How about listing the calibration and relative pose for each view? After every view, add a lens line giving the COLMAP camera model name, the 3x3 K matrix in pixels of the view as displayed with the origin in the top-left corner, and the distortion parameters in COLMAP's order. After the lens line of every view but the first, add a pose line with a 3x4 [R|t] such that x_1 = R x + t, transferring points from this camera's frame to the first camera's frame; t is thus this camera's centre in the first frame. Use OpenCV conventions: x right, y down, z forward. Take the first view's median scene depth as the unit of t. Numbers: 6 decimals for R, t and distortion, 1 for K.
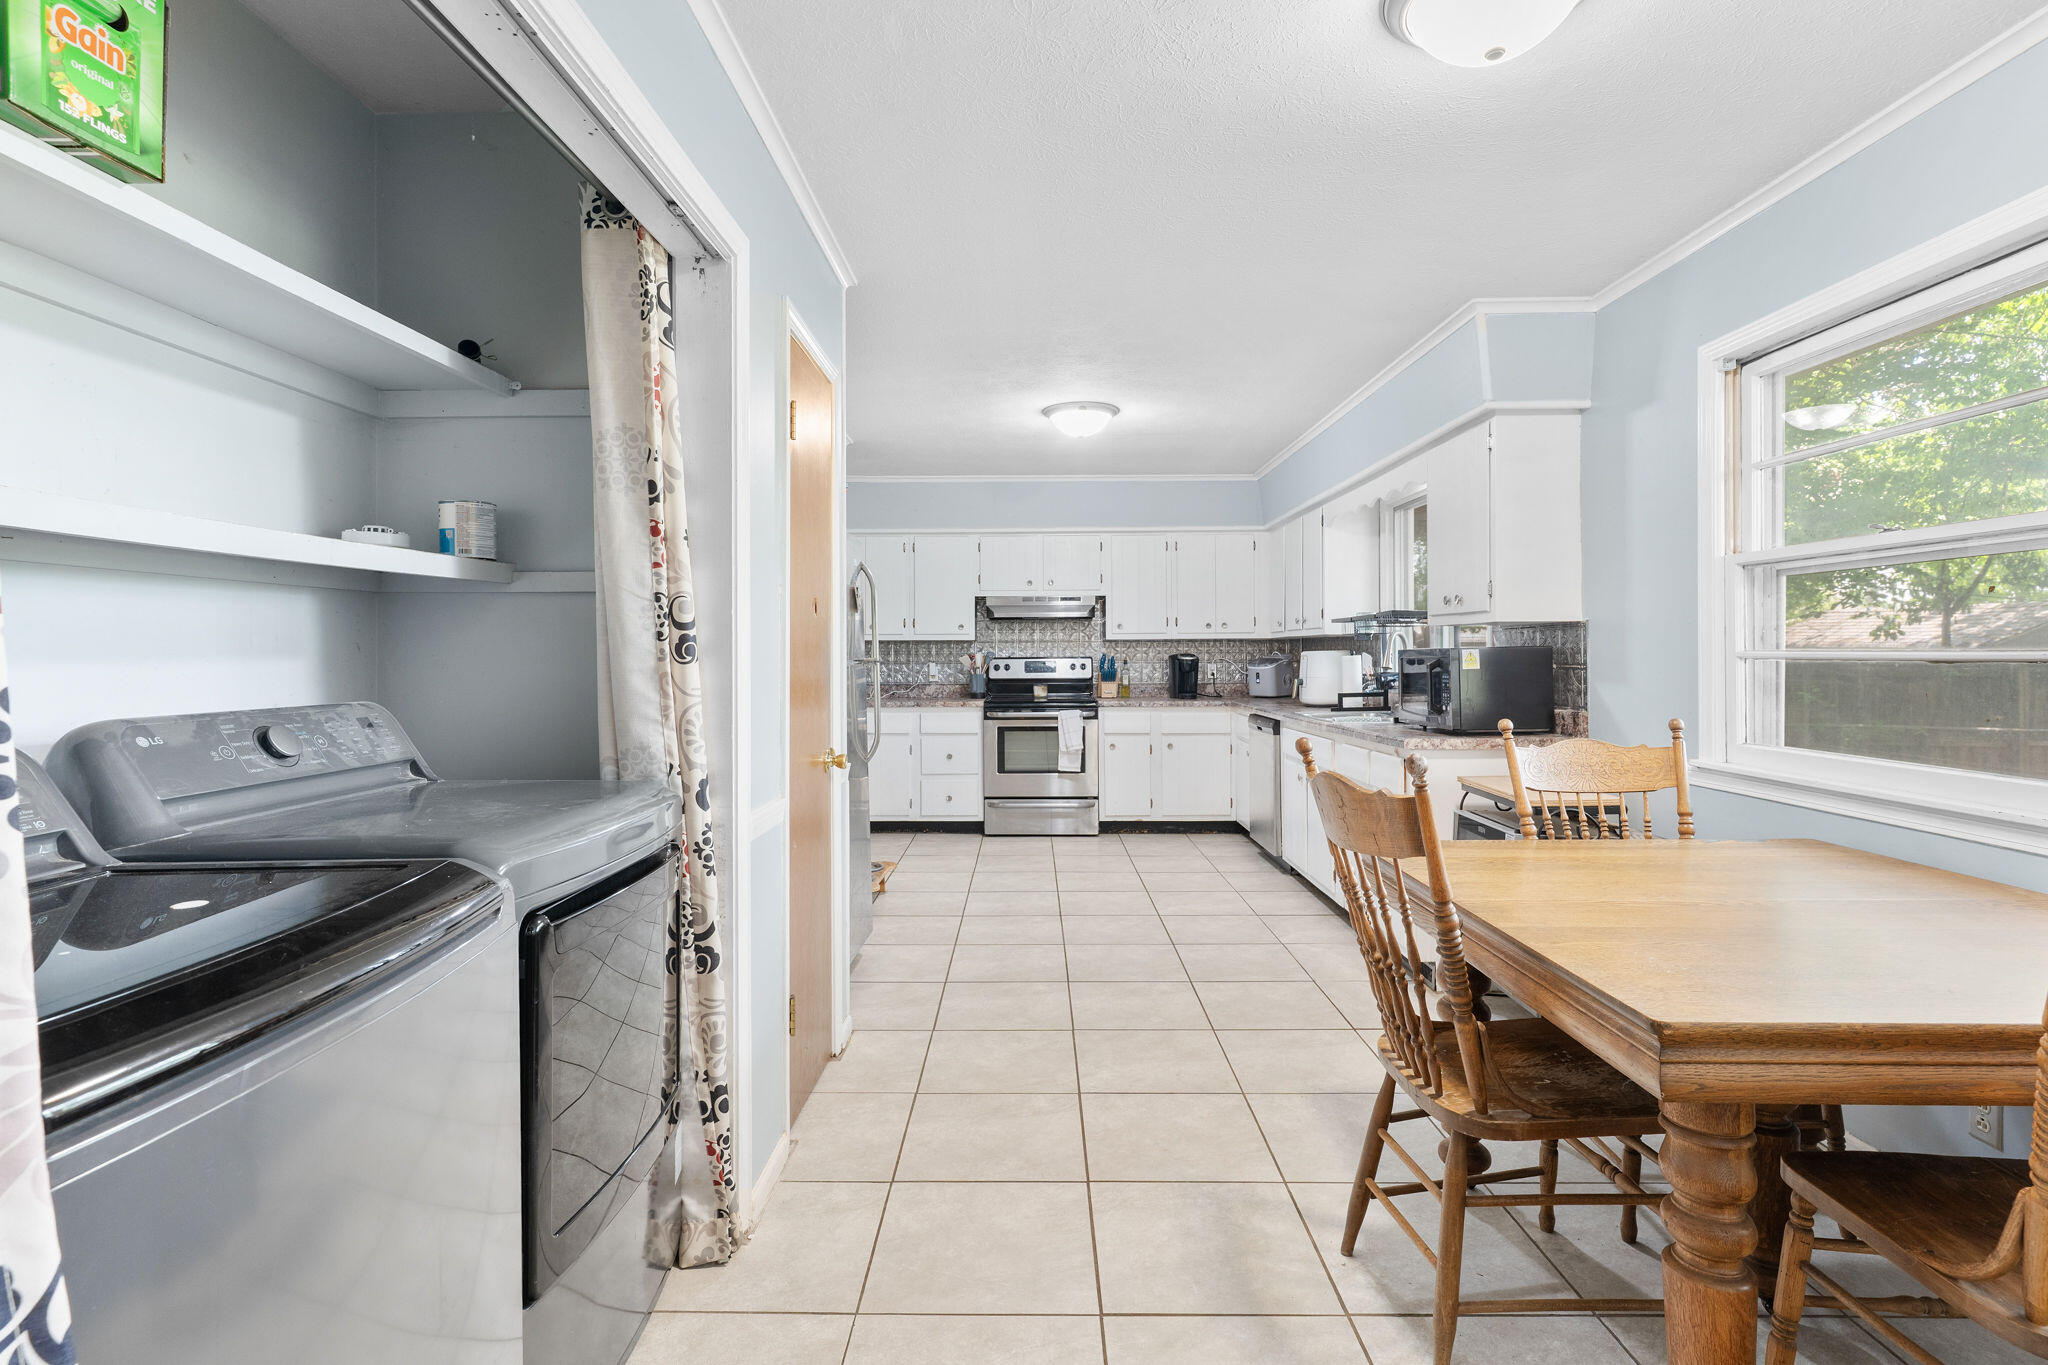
lens RADIAL K [[972.9, 0, 1024.4], [0, 972.9, 667.6], [0, 0, 1]] dist [0.000099, -0.000007]
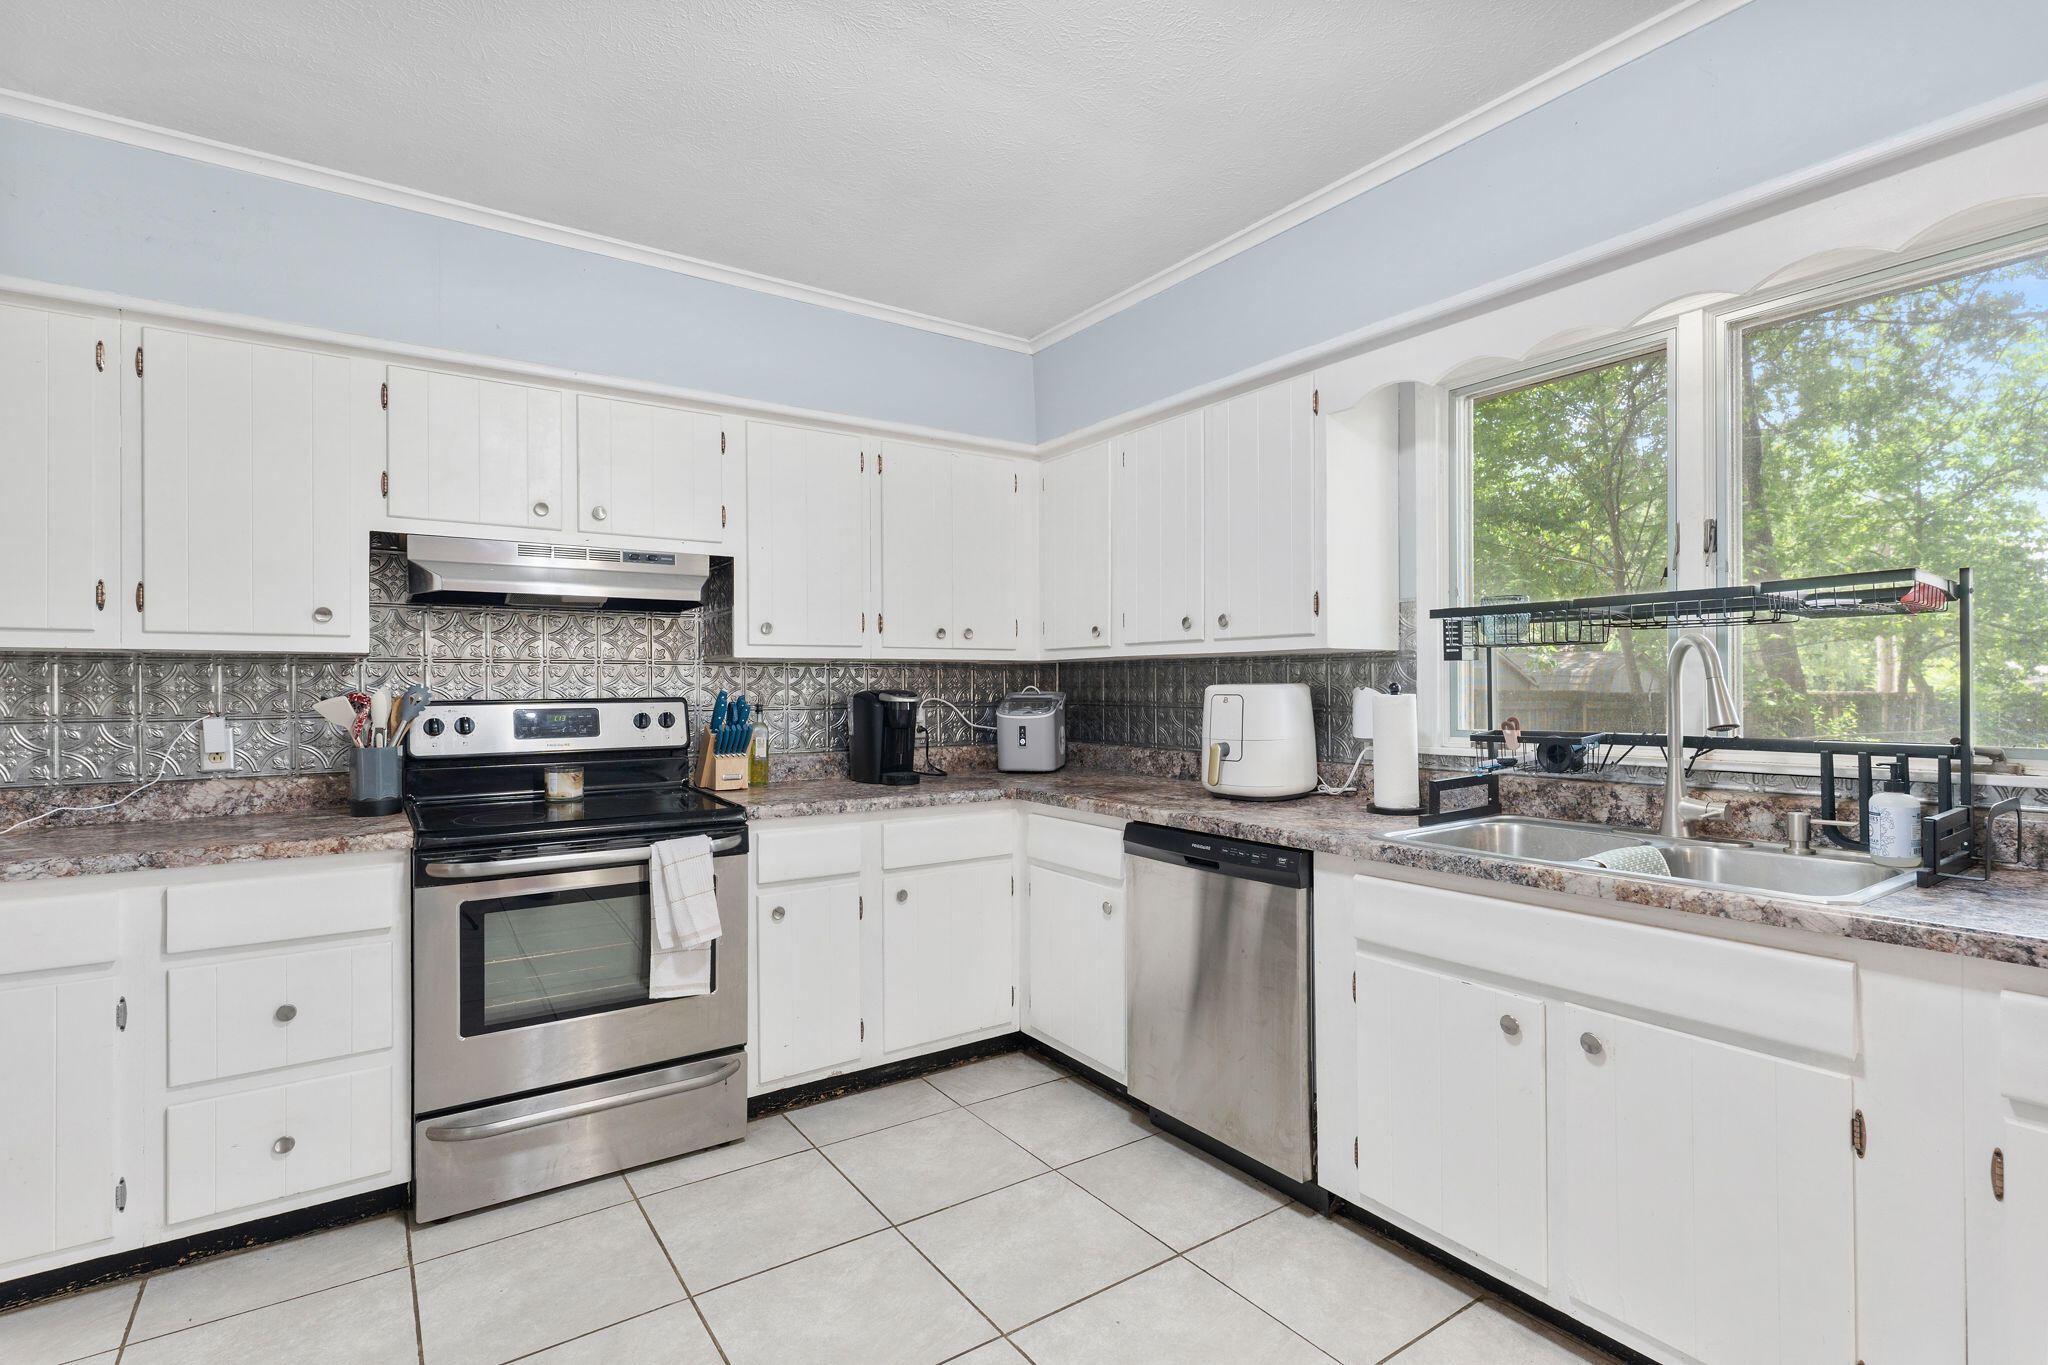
lens RADIAL K [[972.9, 0, 1023.6], [0, 972.9, 683.6], [0, 0, 1]] dist [0.000099, -0.000007]
pose [[0.816328, 0.000576, 0.577588, -0.061076], [0.009128, 0.999862, -0.013898, -0.010098], [-0.577516, 0.016618, 0.816210, 0.570090]]
